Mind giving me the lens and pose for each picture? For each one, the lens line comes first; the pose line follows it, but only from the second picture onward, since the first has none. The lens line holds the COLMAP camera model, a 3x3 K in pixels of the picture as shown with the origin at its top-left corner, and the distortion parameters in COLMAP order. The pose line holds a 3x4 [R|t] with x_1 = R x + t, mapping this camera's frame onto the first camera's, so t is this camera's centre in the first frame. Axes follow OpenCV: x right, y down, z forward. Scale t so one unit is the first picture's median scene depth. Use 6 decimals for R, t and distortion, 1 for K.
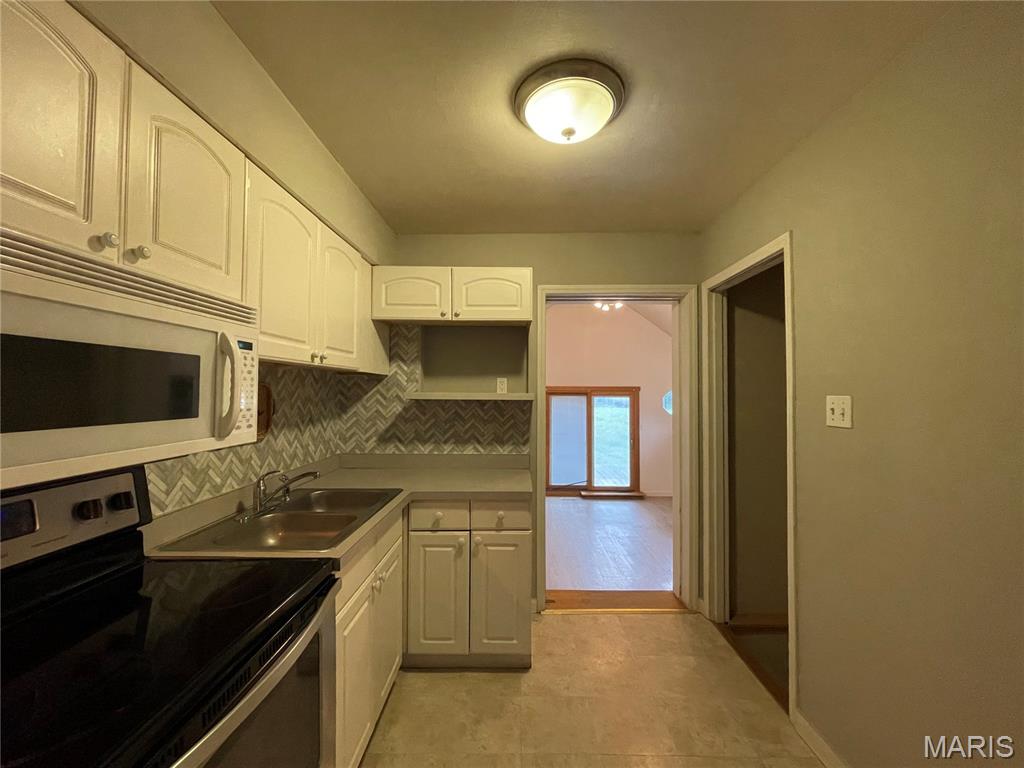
lens RADIAL K [[415.2, 0, 513.8], [0, 415.2, 383.1], [0, 0, 1]] dist [-0.002978, -0.000239]
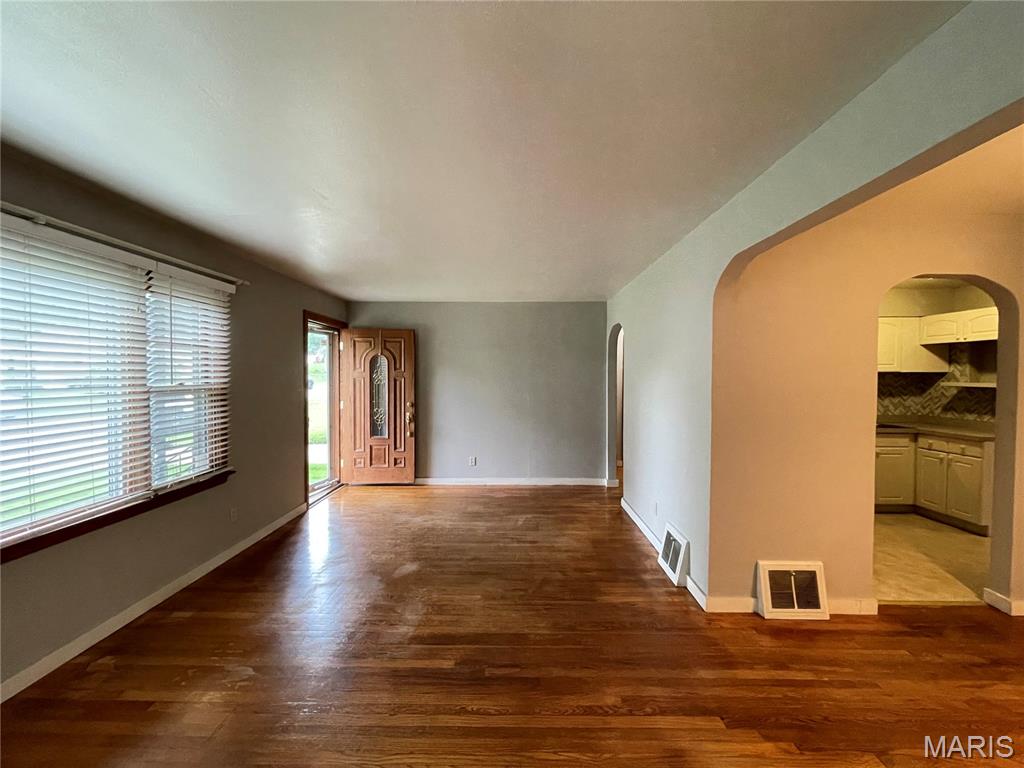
lens RADIAL K [[418.2, 0, 512.0], [0, 418.2, 384.0], [0, 0, 1]] dist [-0.002427, 0.000319]
pose [[0.001156, 0.017648, -0.999844, 1.679420], [0.019100, 0.999661, 0.017666, -0.041243], [0.999817, -0.019118, 0.000818, -0.955791]]
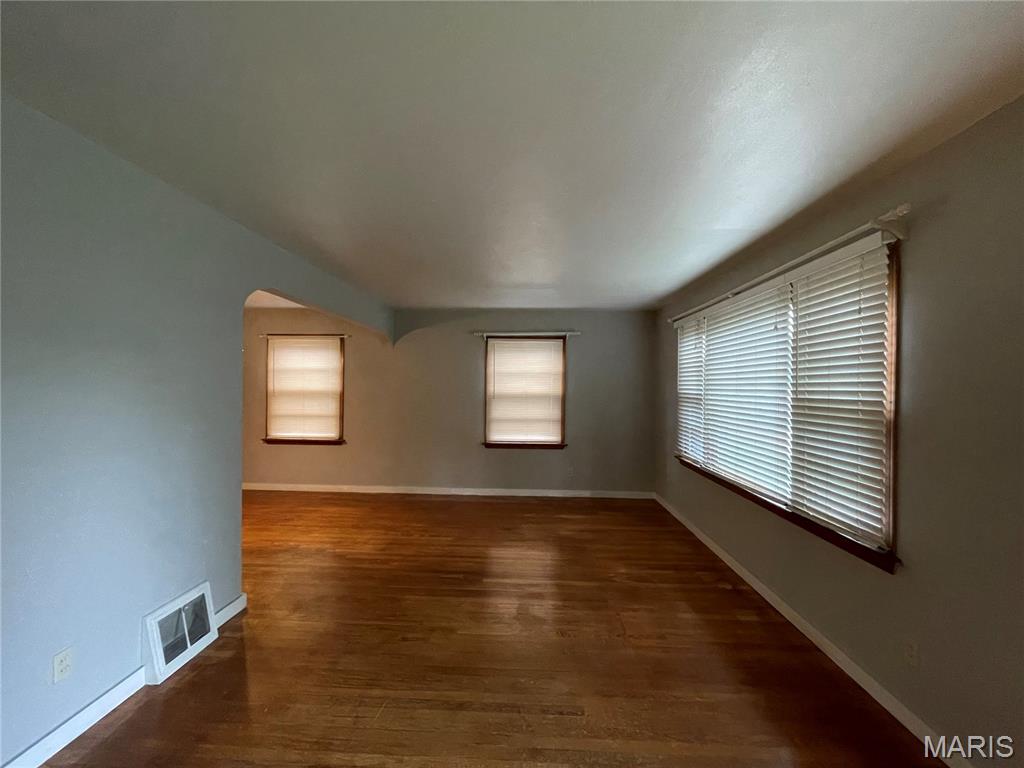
lens RADIAL K [[415.2, 0, 513.8], [0, 415.2, 383.1], [0, 0, 1]] dist [-0.002978, -0.000239]
pose [[0.022879, 0.002075, 0.999736, -0.583299], [-0.032776, 0.999462, -0.001325, -0.049799], [-0.999201, -0.032737, 0.022935, -1.204695]]
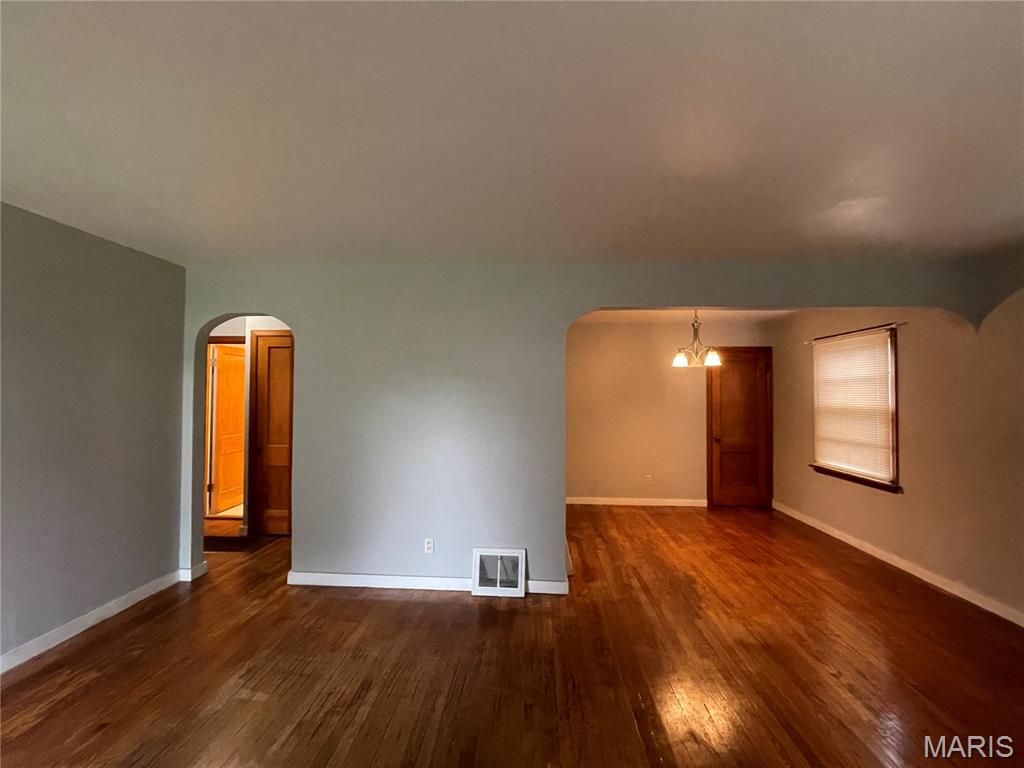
lens RADIAL K [[417.3, 0, 515.9], [0, 417.3, 386.6], [0, 0, 1]] dist [-0.007895, 0.000052]
pose [[0.999310, 0.001618, -0.037116, 0.449420], [-0.001597, 0.999999, 0.000596, -0.060314], [0.037117, -0.000537, 0.999311, -1.779294]]
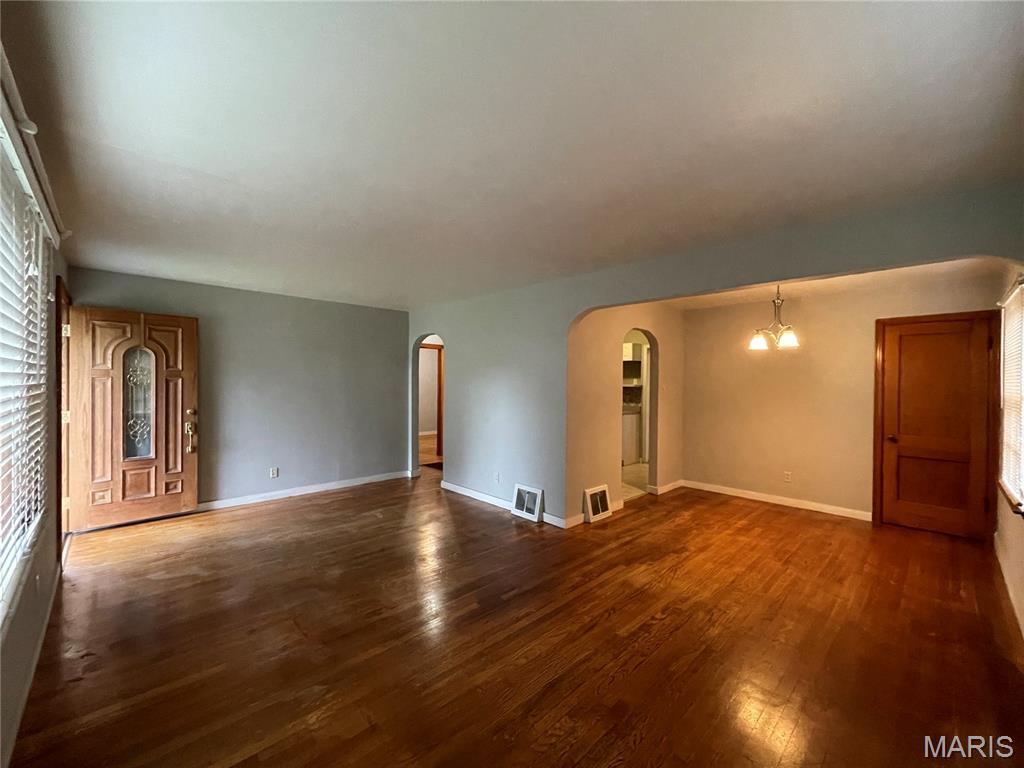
lens RADIAL K [[418.2, 0, 512.0], [0, 418.2, 384.0], [0, 0, 1]] dist [-0.002427, 0.000319]
pose [[0.703742, 0.007381, -0.710418, 1.658443], [0.007071, 0.999824, 0.017391, -0.041981], [0.710421, -0.017262, 0.703565, -1.838319]]
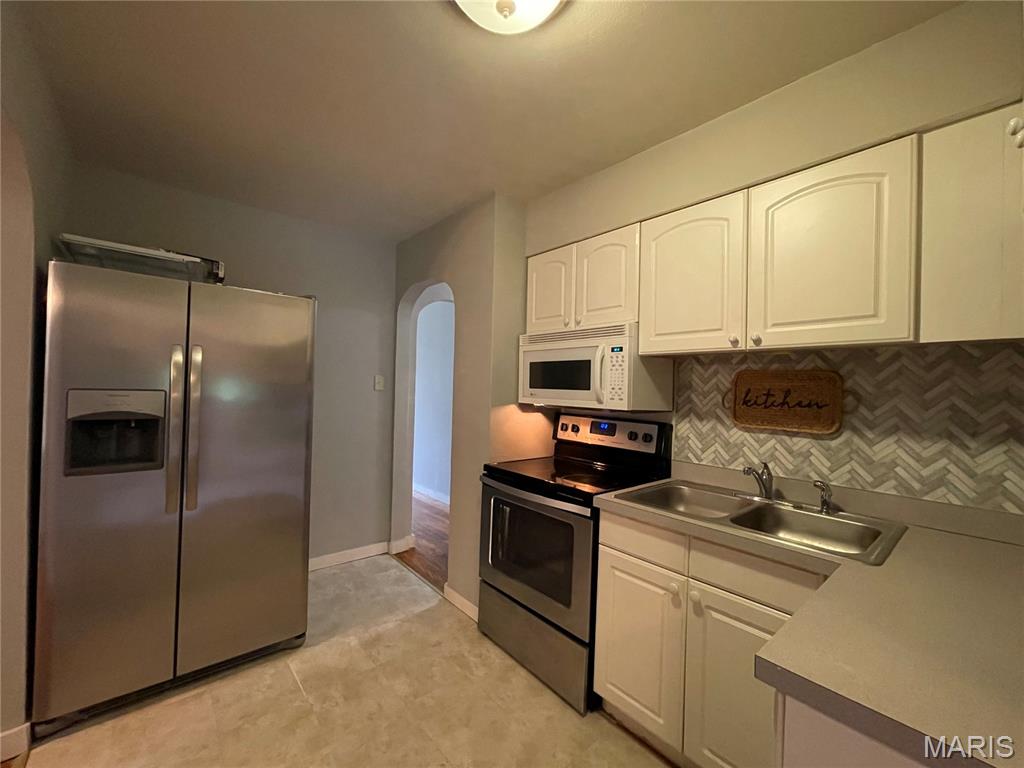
lens RADIAL K [[415.2, 0, 513.8], [0, 415.2, 383.1], [0, 0, 1]] dist [-0.002978, -0.000239]
pose [[-0.749418, -0.027258, -0.661536, 0.376897], [-0.015351, 0.999599, -0.023797, 0.044646], [0.661919, -0.007678, -0.749536, 0.997663]]
